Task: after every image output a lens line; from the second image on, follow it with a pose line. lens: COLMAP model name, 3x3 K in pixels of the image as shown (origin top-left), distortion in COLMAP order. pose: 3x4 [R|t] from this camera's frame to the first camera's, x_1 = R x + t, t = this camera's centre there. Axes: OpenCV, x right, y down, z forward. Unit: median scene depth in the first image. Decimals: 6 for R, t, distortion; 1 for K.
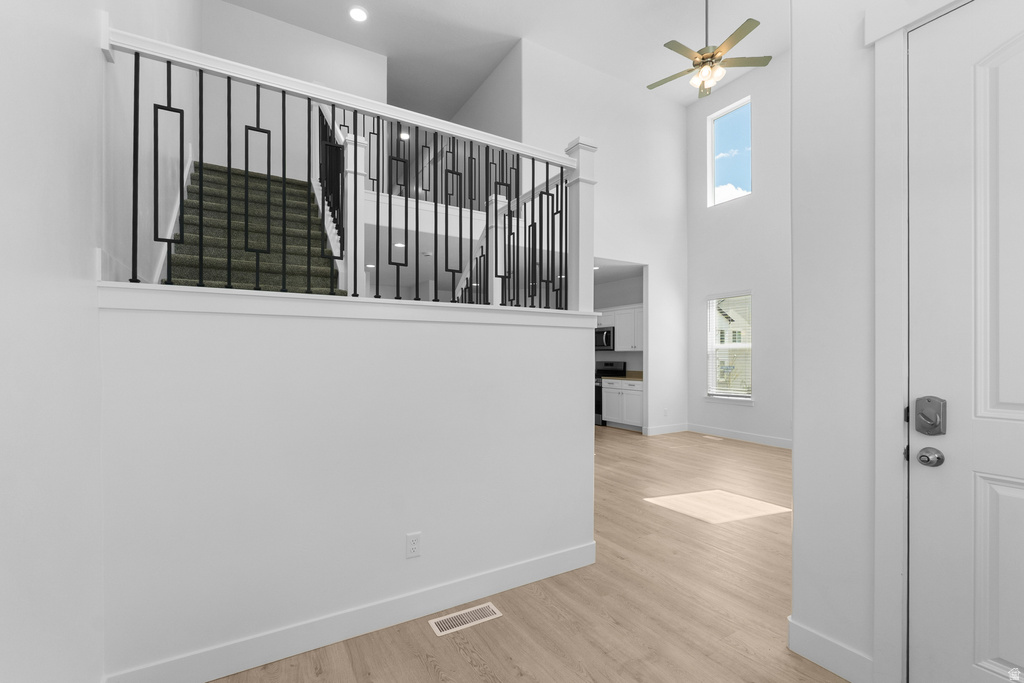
lens RADIAL K [[451.8, 0, 508.3], [0, 451.8, 355.9], [0, 0, 1]] dist [-0.002067, -0.001484]
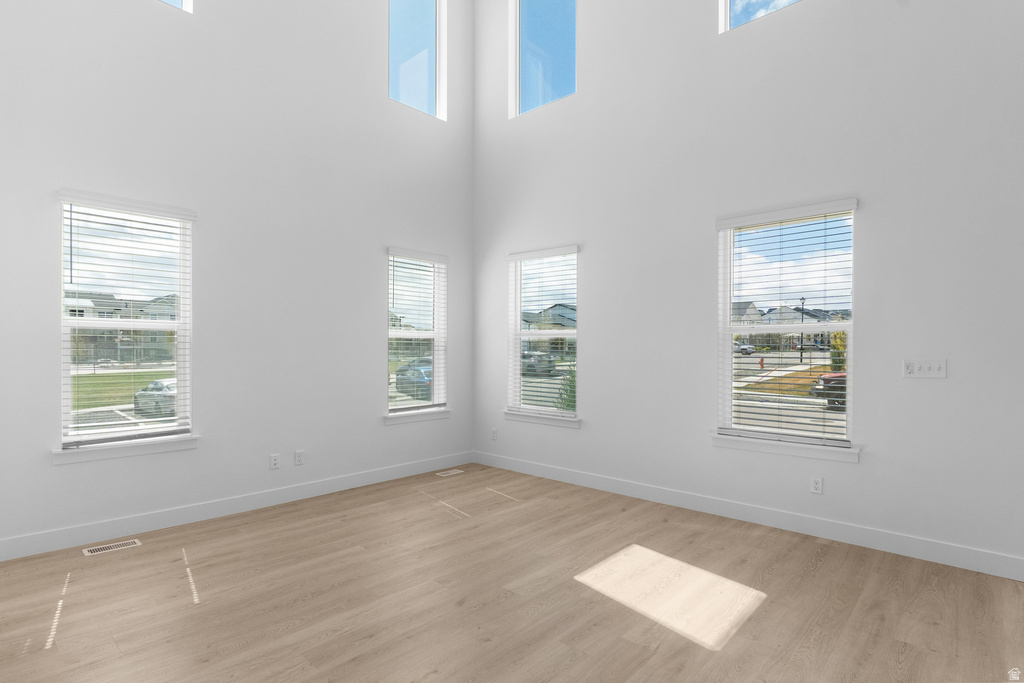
lens RADIAL K [[531.6, 0, 508.7], [0, 531.6, 346.3], [0, 0, 1]] dist [-0.003885, 0.002134]
pose [[-0.284589, 0.008862, 0.958609, -0.091104], [-0.003924, 0.999938, -0.010409, 0.002709], [-0.958642, -0.006724, -0.284536, 0.688057]]
